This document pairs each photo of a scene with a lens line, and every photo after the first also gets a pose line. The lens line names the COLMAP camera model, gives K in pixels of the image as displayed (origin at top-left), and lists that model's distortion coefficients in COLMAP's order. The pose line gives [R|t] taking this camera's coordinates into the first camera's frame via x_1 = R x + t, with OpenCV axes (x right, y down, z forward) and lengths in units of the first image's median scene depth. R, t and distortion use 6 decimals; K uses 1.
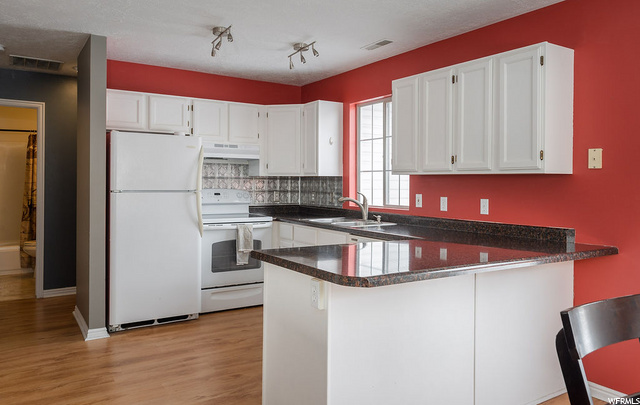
lens RADIAL K [[481.4, 0, 332.4], [0, 481.4, 183.0], [0, 0, 1]] dist [-0.001345, 0.000145]
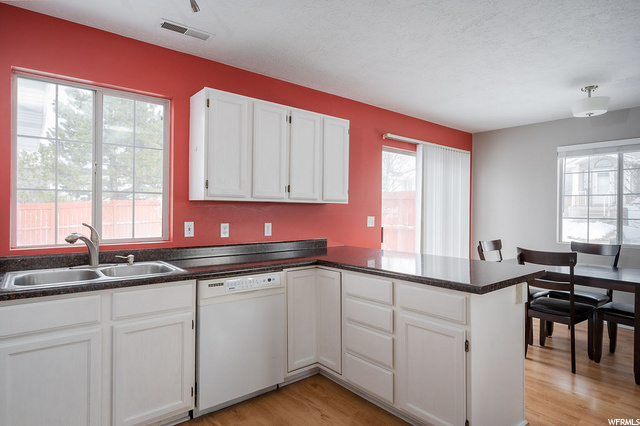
lens RADIAL K [[359.2, 0, 317.3], [0, 359.2, 210.3], [0, 0, 1]] dist [0.006520, 0.001054]
pose [[-0.090626, -0.010363, 0.995831, -0.448727], [-0.008478, 0.999918, 0.009634, -0.005732], [-0.995849, -0.007570, -0.090707, 0.750828]]
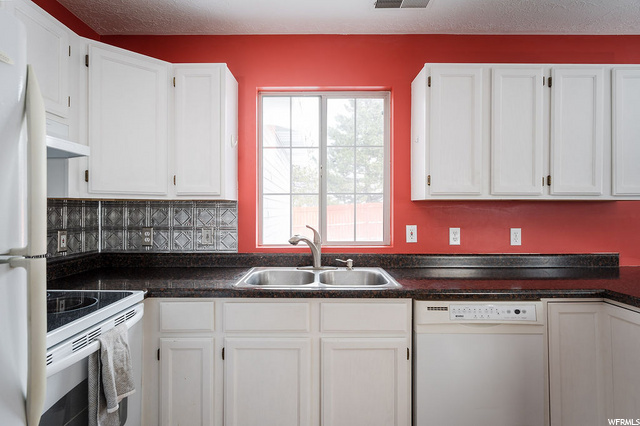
lens RADIAL K [[337.0, 0, 317.5], [0, 337.0, 208.4], [0, 0, 1]] dist [-0.000006, -0.000277]
pose [[0.552026, -0.005536, 0.833809, -0.318106], [0.005074, 0.999982, 0.003281, -0.005643], [-0.833812, 0.002420, 0.552044, 0.752069]]
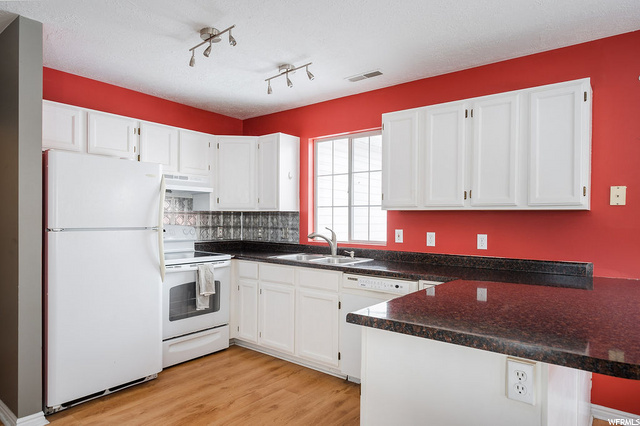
lens RADIAL K [[390.3, 0, 316.6], [0, 390.3, 219.8], [0, 0, 1]] dist [-0.000051, -0.000659]
pose [[0.951535, -0.001614, 0.307536, -0.214804], [-0.000211, 0.999983, 0.005901, -0.001922], [-0.307540, -0.005679, 0.951518, 0.249346]]
